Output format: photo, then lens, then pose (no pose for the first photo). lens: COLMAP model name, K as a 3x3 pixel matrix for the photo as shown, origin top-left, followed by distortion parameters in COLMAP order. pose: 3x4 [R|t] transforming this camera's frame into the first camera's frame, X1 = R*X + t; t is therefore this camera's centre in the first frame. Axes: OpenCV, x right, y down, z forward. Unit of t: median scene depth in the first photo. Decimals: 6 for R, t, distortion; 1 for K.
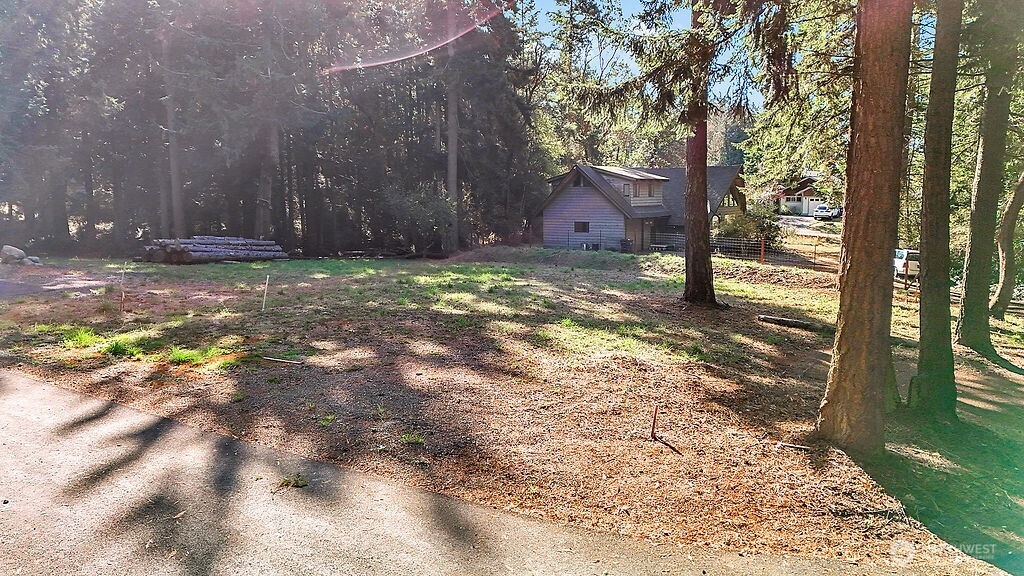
lens RADIAL K [[752.9, 0, 512.0], [0, 752.9, 288.0], [0, 0, 1]] dist [0.097473, -0.090386]
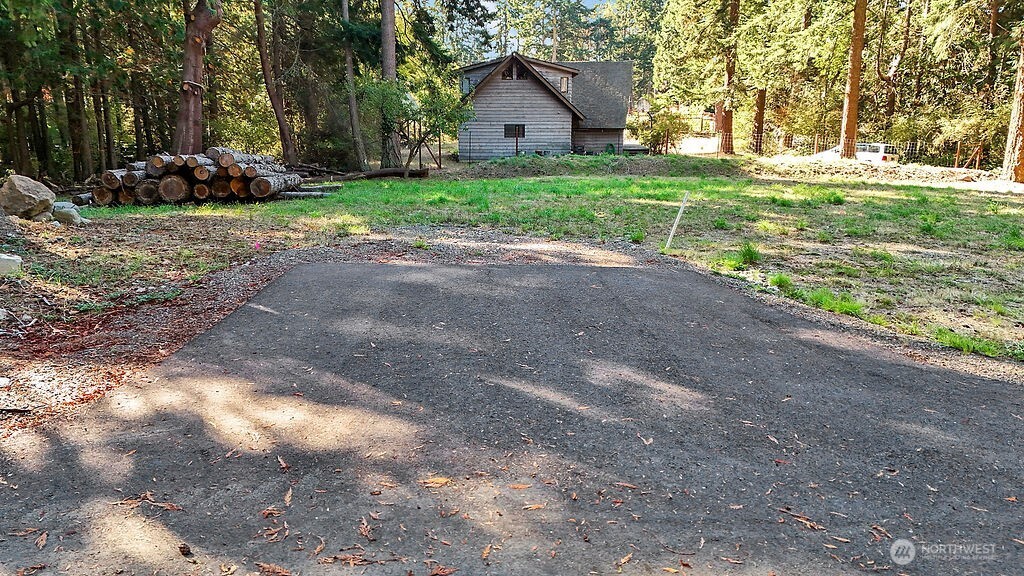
lens RADIAL K [[752.9, 0, 512.0], [0, 752.9, 288.0], [0, 0, 1]] dist [0.097473, -0.090386]
pose [[0.830425, -0.127416, 0.542364, -0.379824], [0.067177, 0.989294, 0.129555, -0.019487], [-0.553065, -0.071152, 0.830094, 0.320783]]
